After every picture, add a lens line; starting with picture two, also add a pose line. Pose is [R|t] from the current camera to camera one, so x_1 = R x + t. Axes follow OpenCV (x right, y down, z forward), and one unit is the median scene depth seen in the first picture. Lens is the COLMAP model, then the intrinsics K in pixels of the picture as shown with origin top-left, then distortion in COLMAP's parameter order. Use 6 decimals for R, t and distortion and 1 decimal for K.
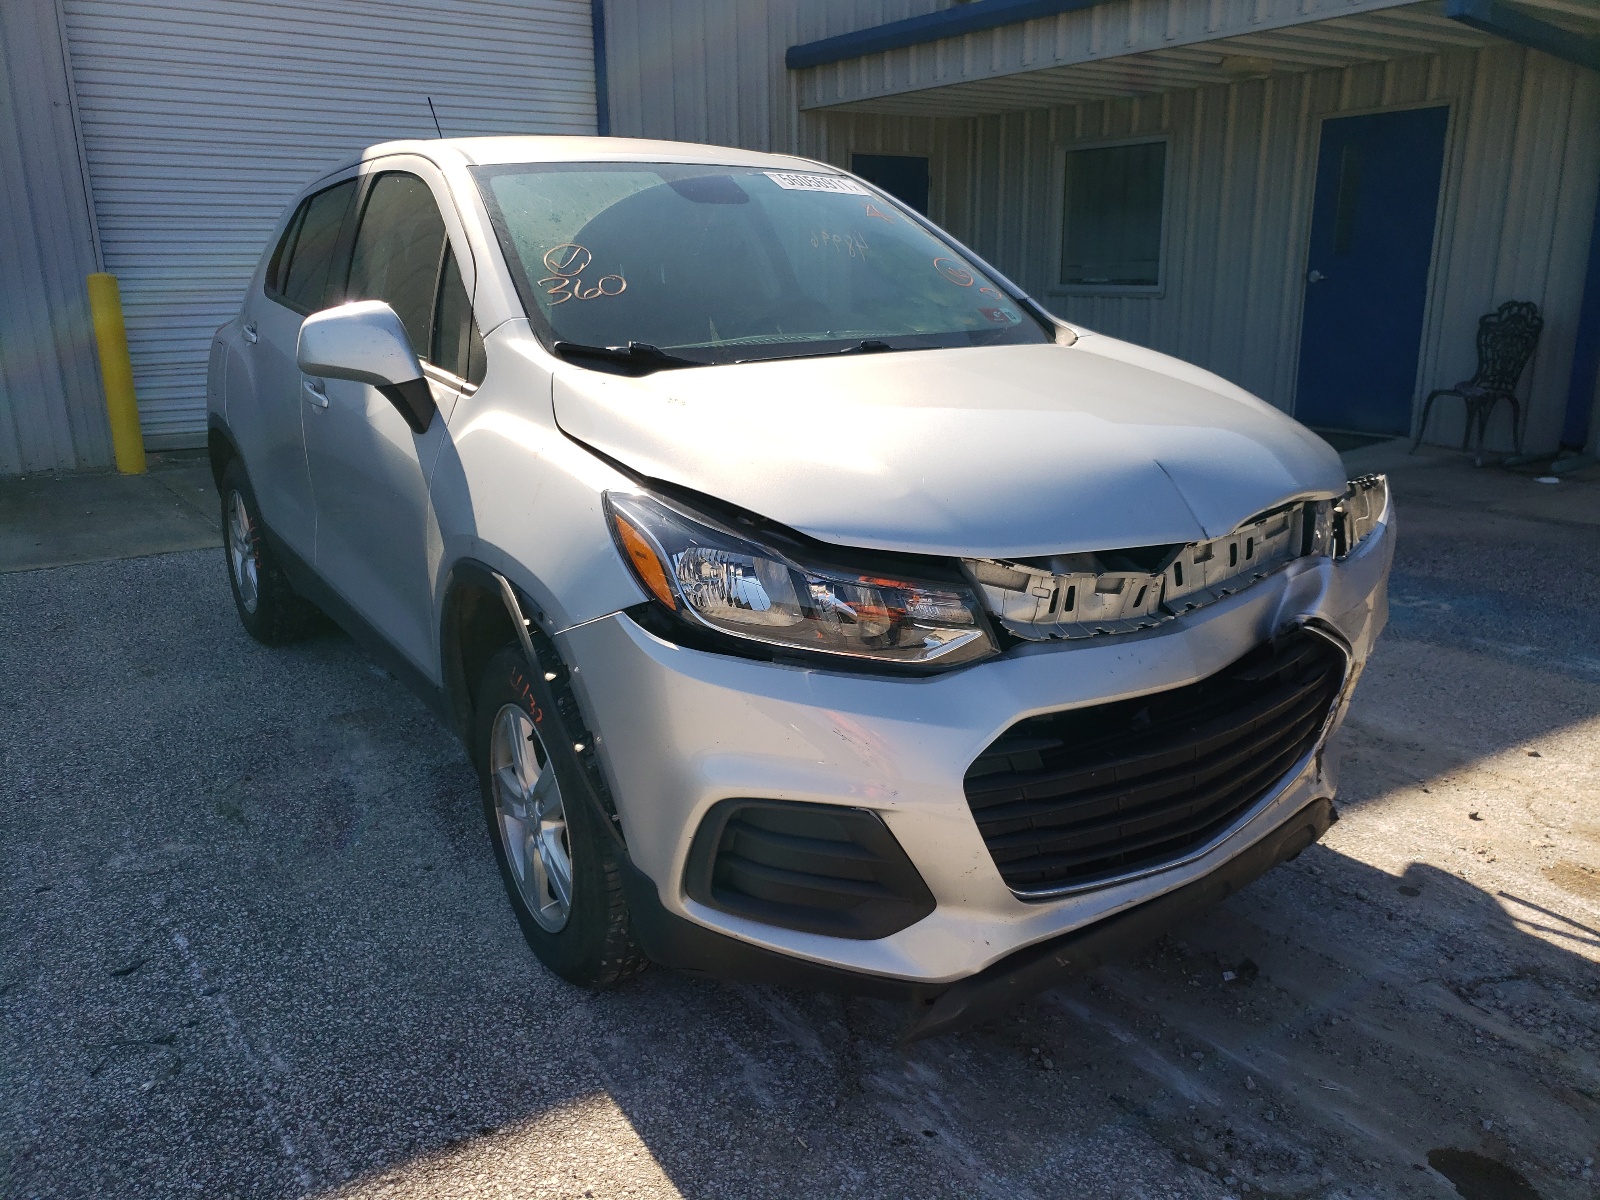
lens RADIAL K [[1239.2, 0, 809.2], [0, 1239.2, 572.9], [0, 0, 1]] dist [0.032419, -0.001586]
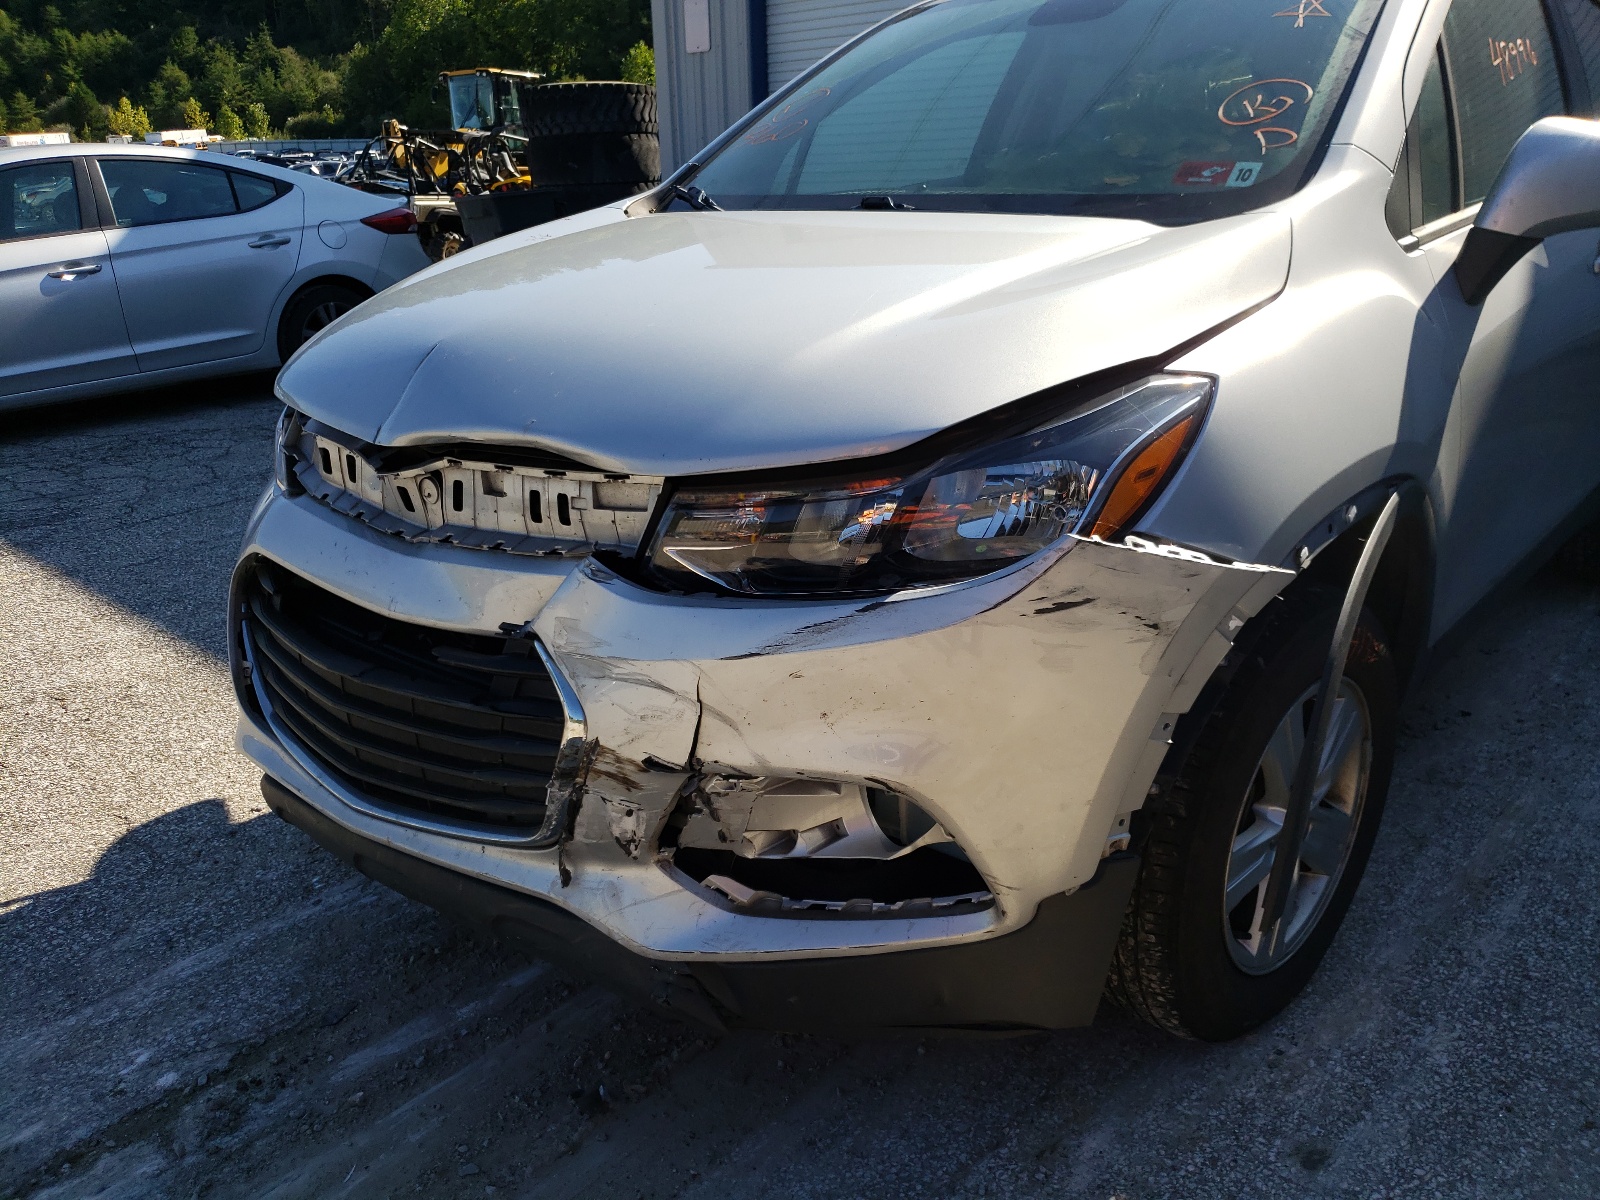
lens RADIAL K [[1252.2, 0, 800.0], [0, 1252.2, 600.0], [0, 0, 1]] dist [0.051988, -0.001969]
pose [[0.244282, 0.324921, -0.913648, 1.042885], [-0.226403, 0.935263, 0.272074, -0.192332], [0.942904, 0.140389, 0.302031, 0.928796]]
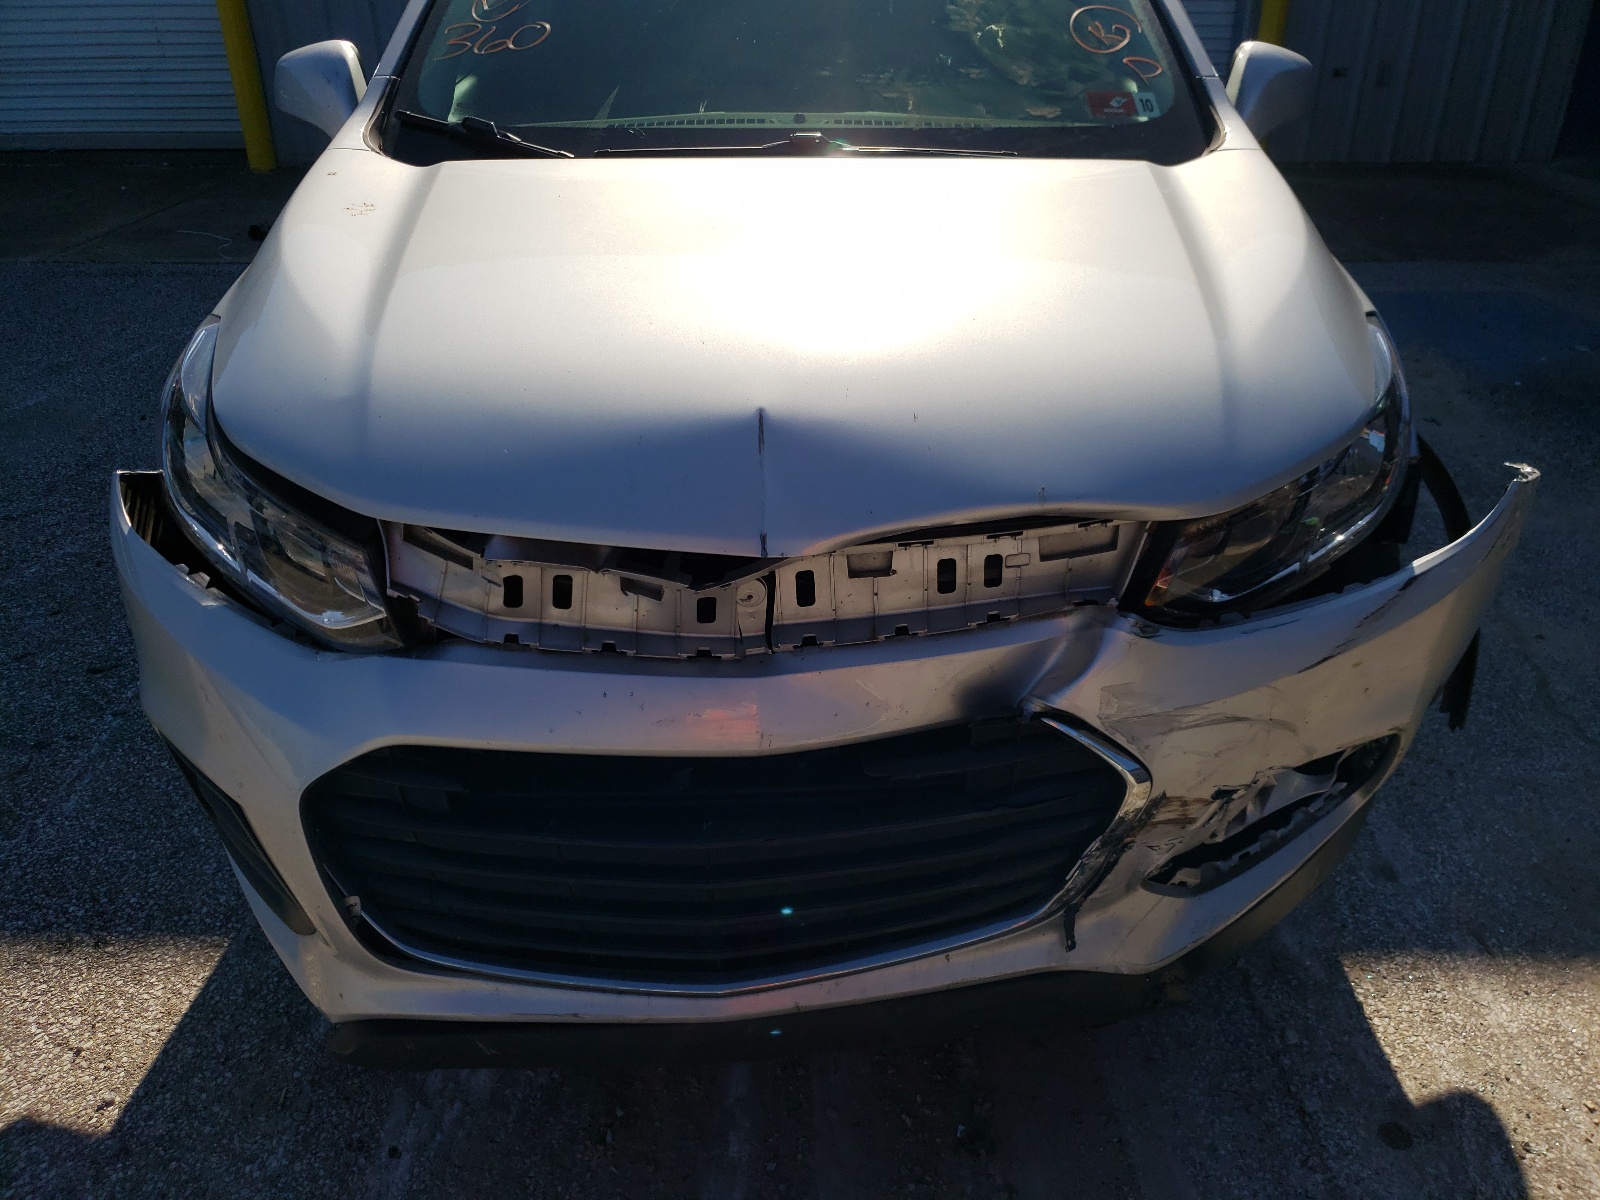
lens RADIAL K [[1252.2, 0, 800.0], [0, 1252.2, 600.0], [0, 0, 1]] dist [0.051988, -0.001969]
pose [[0.841231, 0.263148, -0.472317, 0.573423], [-0.147711, 0.952191, 0.267422, -0.158095], [0.520107, -0.155198, 0.839882, 0.435342]]
